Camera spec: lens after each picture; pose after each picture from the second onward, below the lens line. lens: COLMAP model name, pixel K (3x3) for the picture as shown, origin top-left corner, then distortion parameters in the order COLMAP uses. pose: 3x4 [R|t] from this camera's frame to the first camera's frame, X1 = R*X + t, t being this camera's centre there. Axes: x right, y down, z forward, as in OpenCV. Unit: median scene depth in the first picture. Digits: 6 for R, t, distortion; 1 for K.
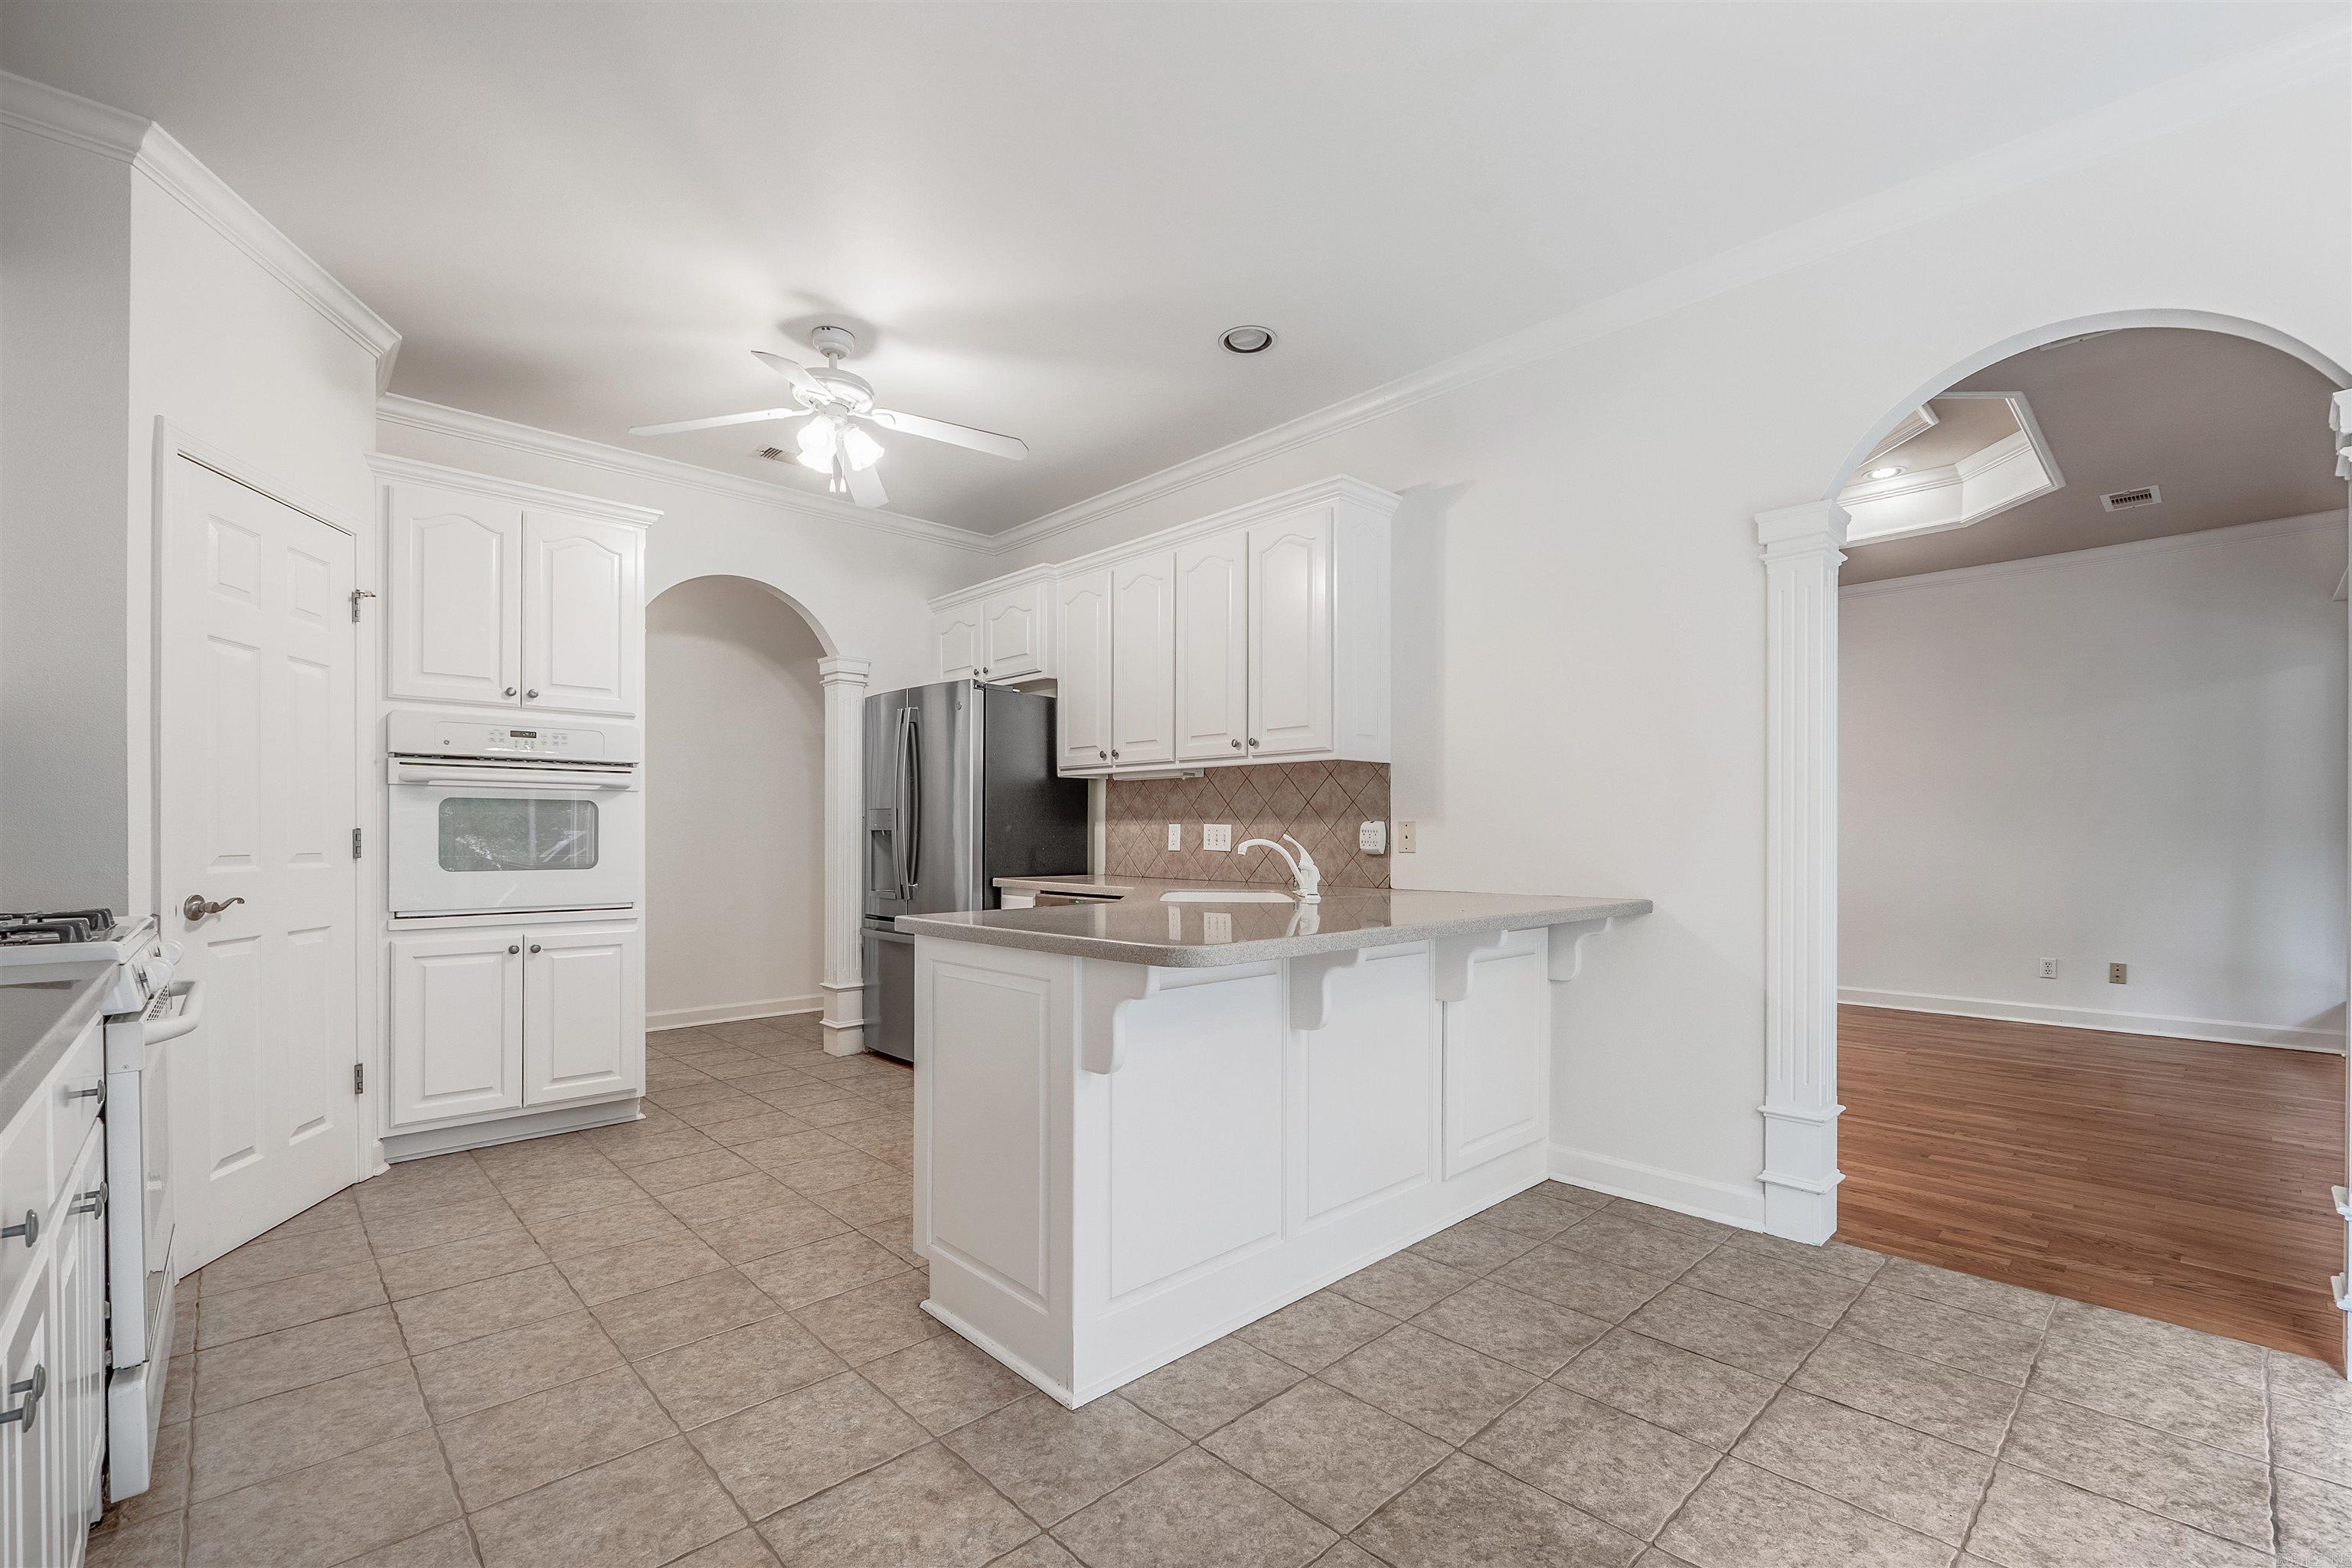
lens RADIAL K [[1004.6, 0, 1169.0], [0, 1004.6, 830.7], [0, 0, 1]] dist [-0.003228, 0.000005]
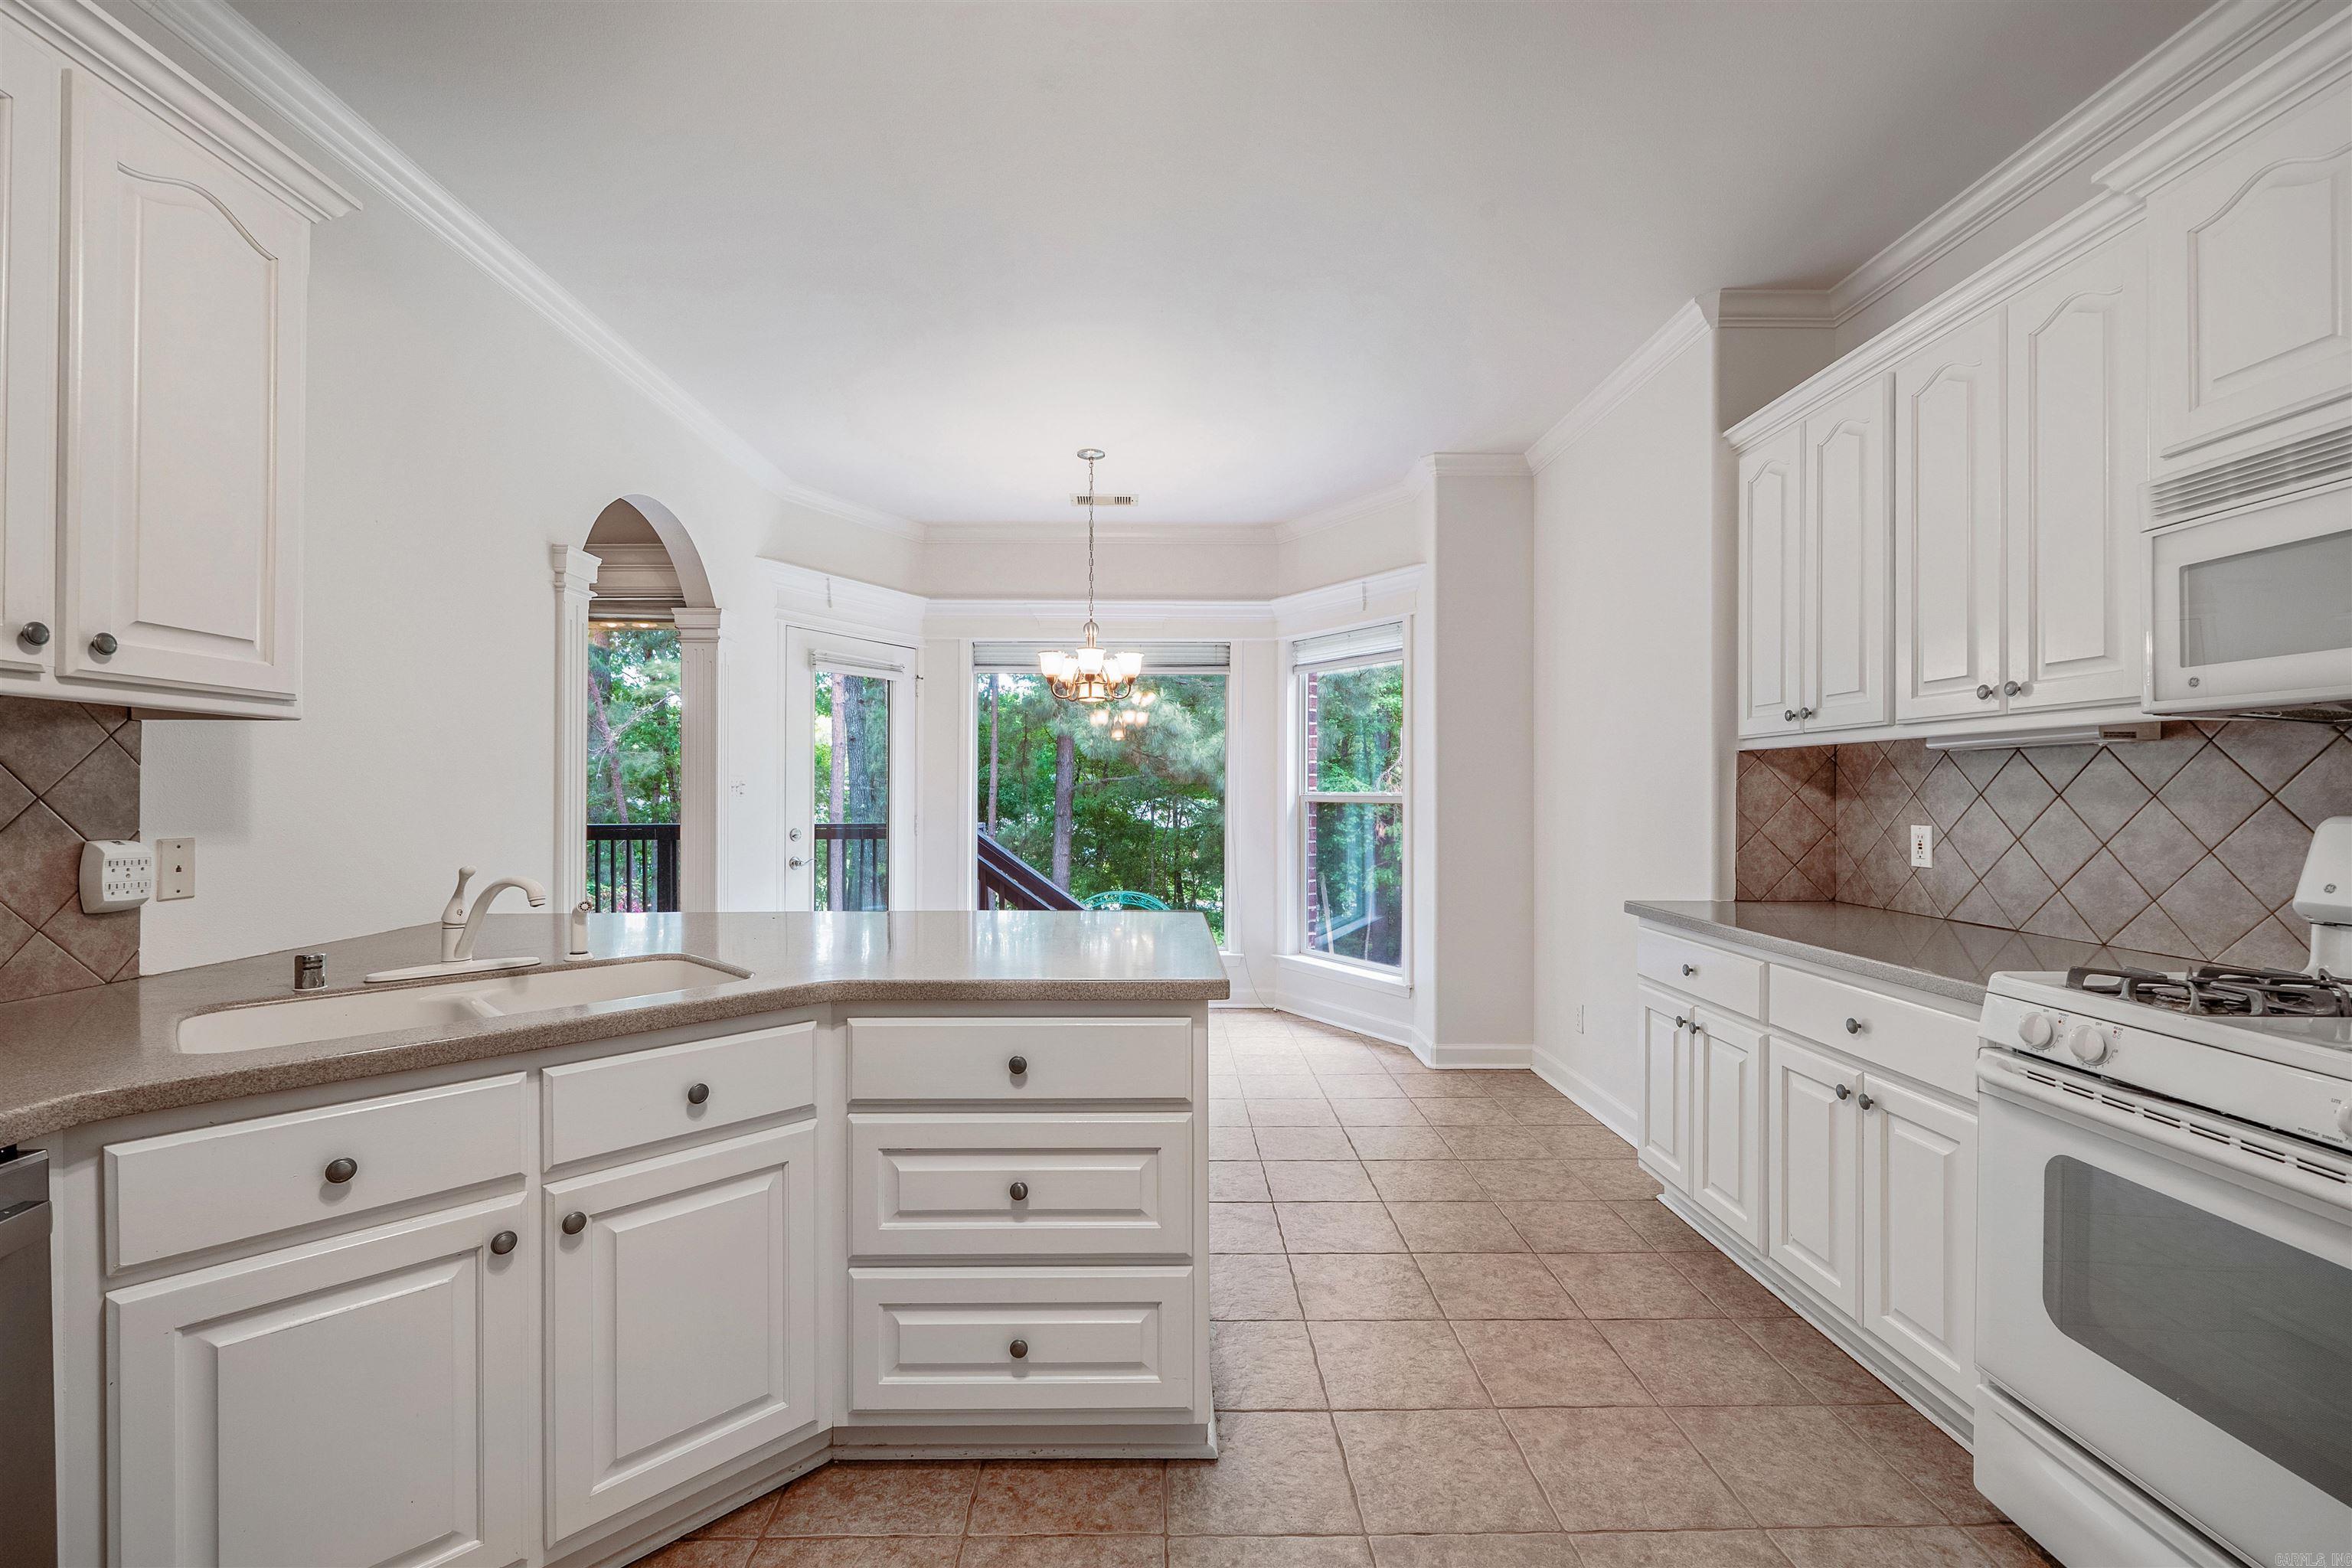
lens RADIAL K [[983.7, 0, 1170.1], [0, 983.7, 789.9], [0, 0, 1]] dist [-0.001175, -0.000137]
pose [[-0.738901, -0.000354, 0.673814, -0.456957], [-0.003021, 0.999992, -0.002788, -0.032589], [-0.673808, -0.004096, -0.738895, 0.983847]]
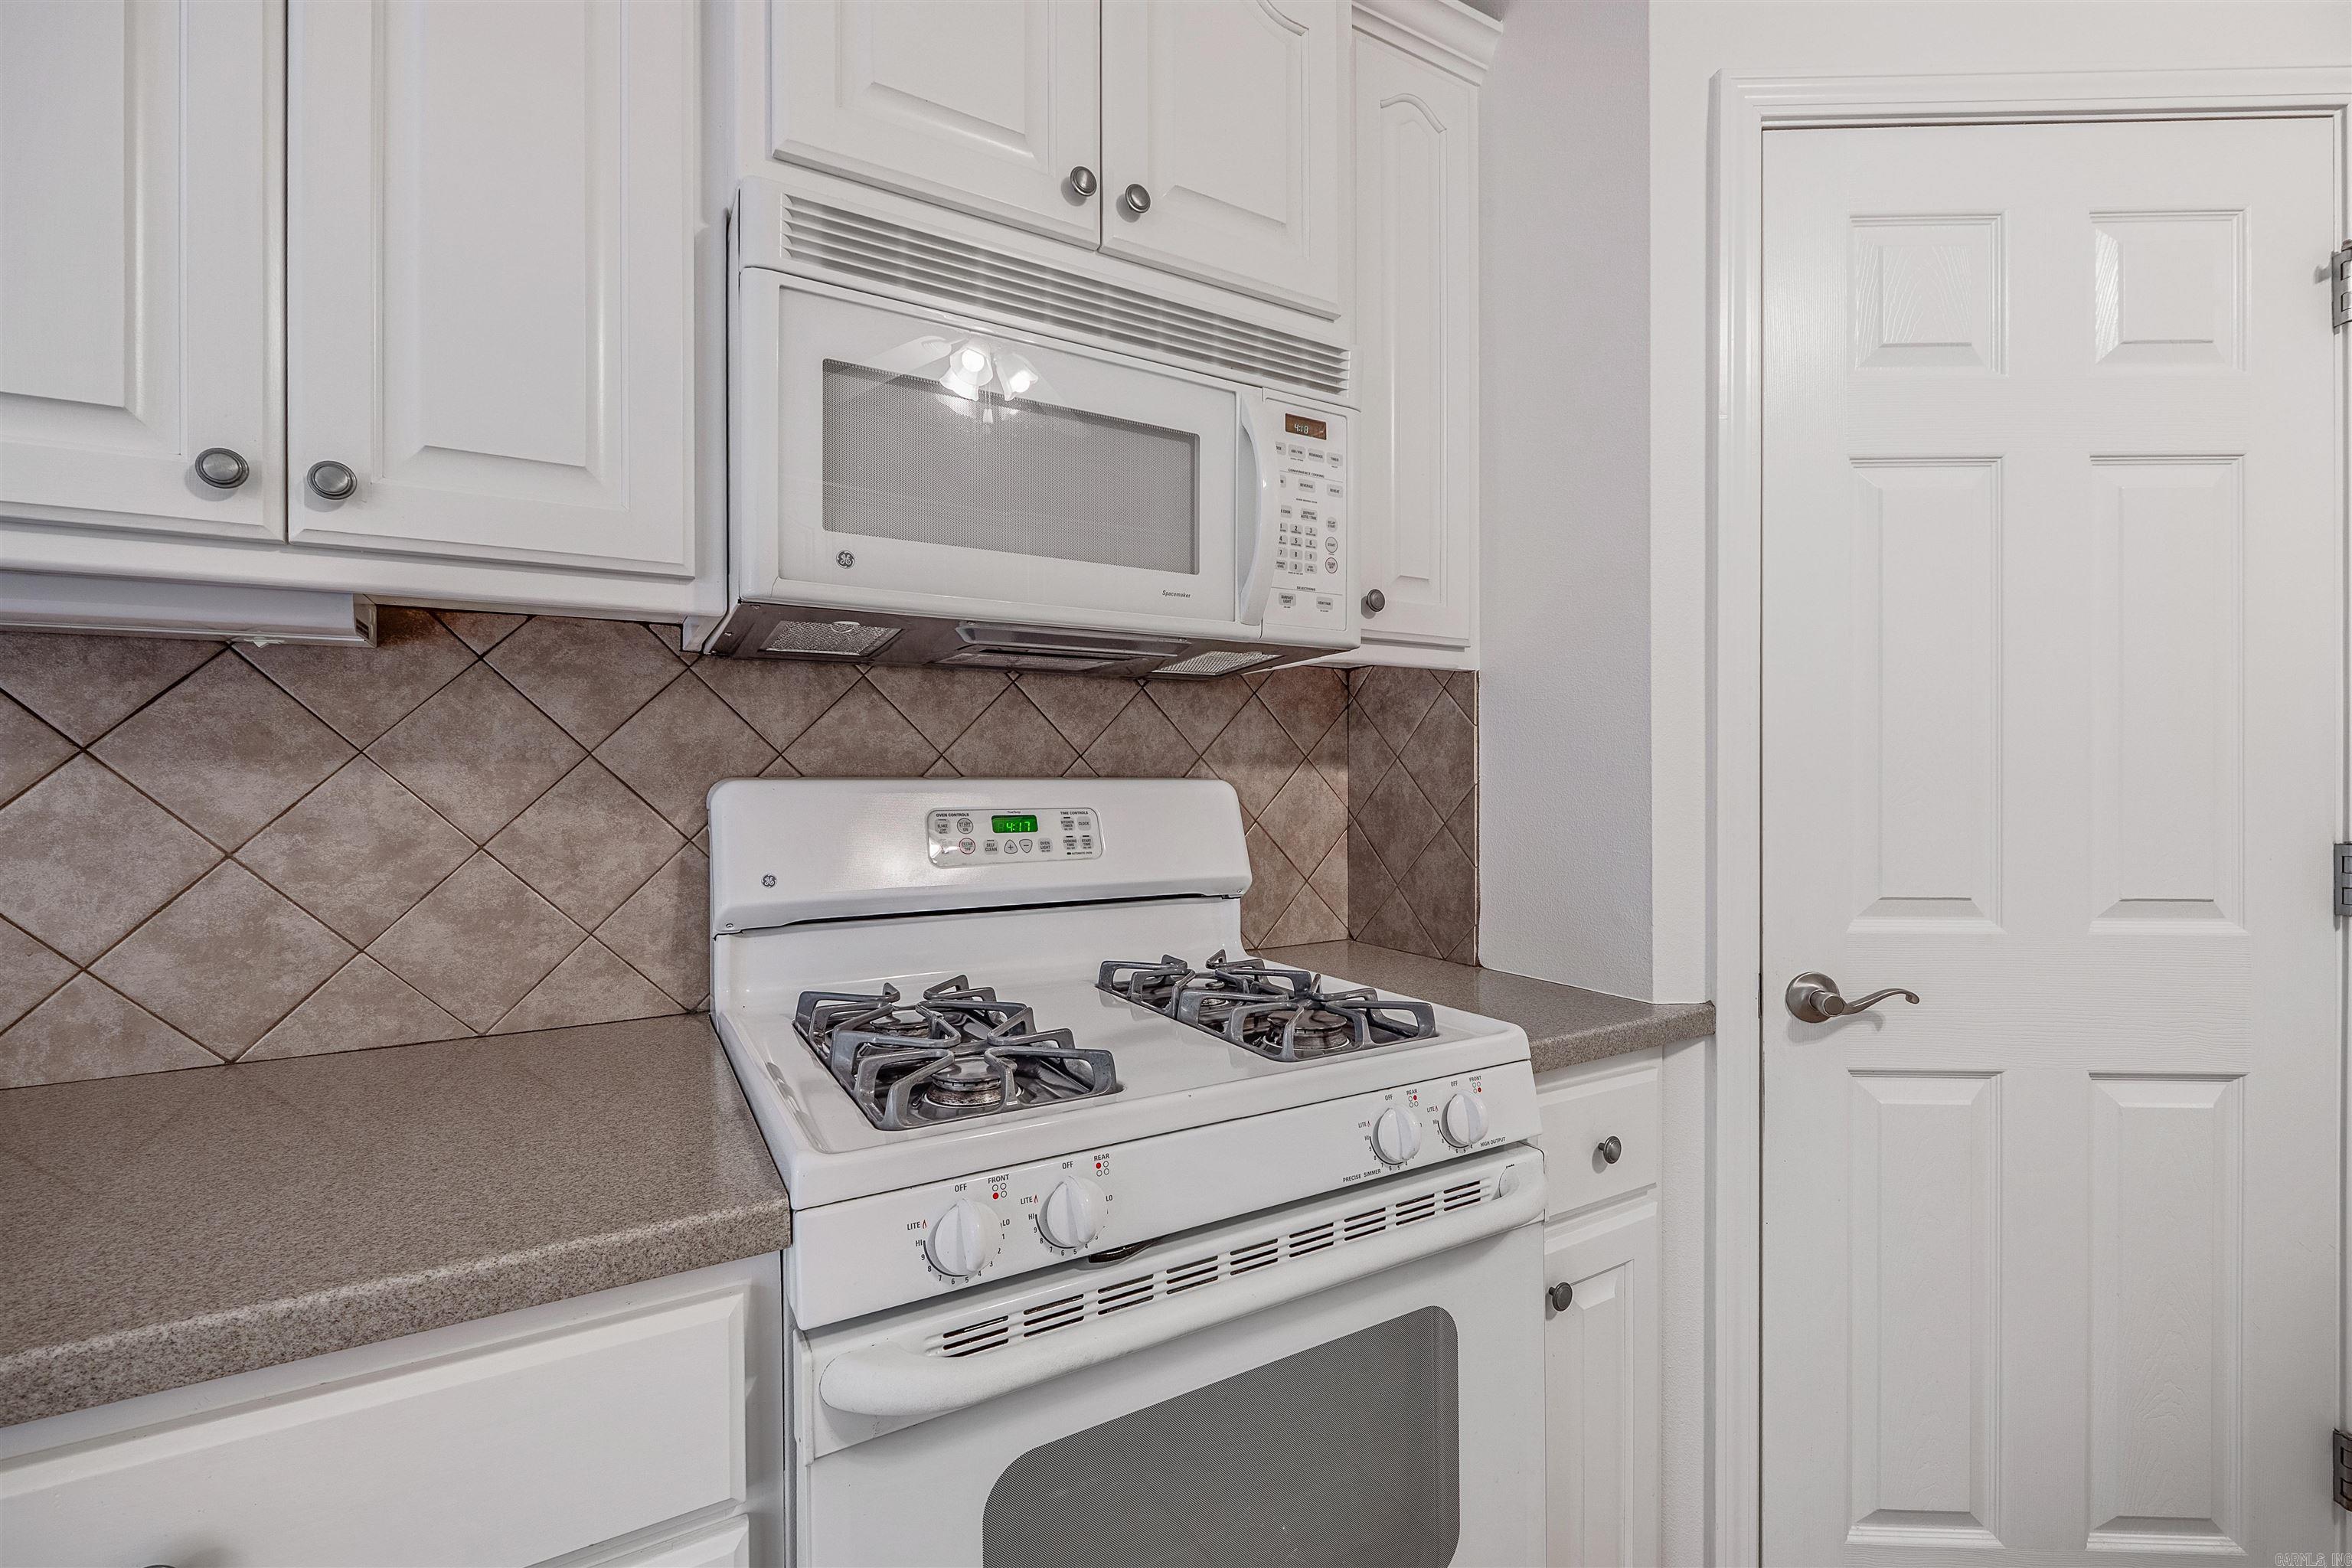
lens RADIAL K [[990.6, 0, 1172.2], [0, 990.6, 772.5], [0, 0, 1]] dist [-0.002753, -0.000223]
pose [[-0.228426, -0.002600, -0.973558, -0.282334], [0.002180, 0.999993, -0.003182, -0.025713], [0.973559, -0.002850, -0.228419, 0.552788]]
